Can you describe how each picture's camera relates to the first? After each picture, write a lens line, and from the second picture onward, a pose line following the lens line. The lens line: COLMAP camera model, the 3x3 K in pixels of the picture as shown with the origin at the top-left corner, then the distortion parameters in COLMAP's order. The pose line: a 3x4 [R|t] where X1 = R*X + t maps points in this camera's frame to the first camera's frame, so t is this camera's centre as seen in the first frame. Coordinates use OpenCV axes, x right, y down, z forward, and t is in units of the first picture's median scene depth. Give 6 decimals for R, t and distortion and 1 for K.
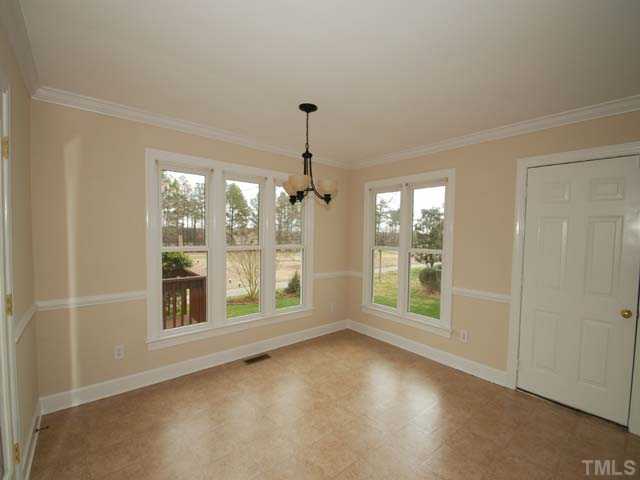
lens RADIAL K [[282.6, 0, 317.2], [0, 282.6, 236.6], [0, 0, 1]] dist [-0.003246, -0.000285]
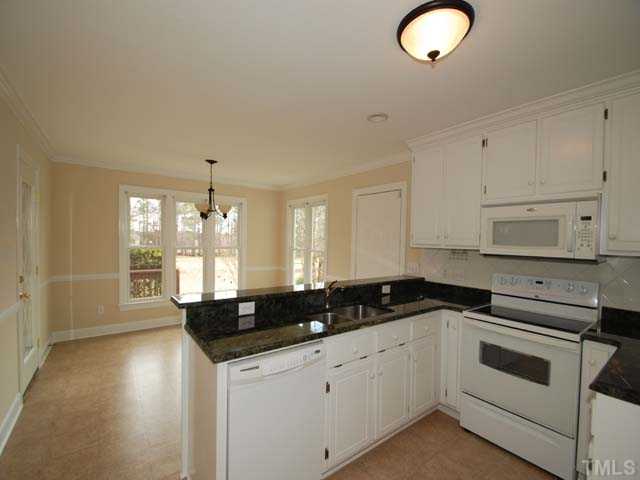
lens RADIAL K [[282.6, 0, 324.8], [0, 282.6, 240.6], [0, 0, 1]] dist [-0.003246, -0.000285]
pose [[0.999433, 0.001901, -0.033622, 0.517930], [-0.002030, 0.999991, -0.003816, 0.007726], [0.033614, 0.003883, 0.999427, -0.468416]]
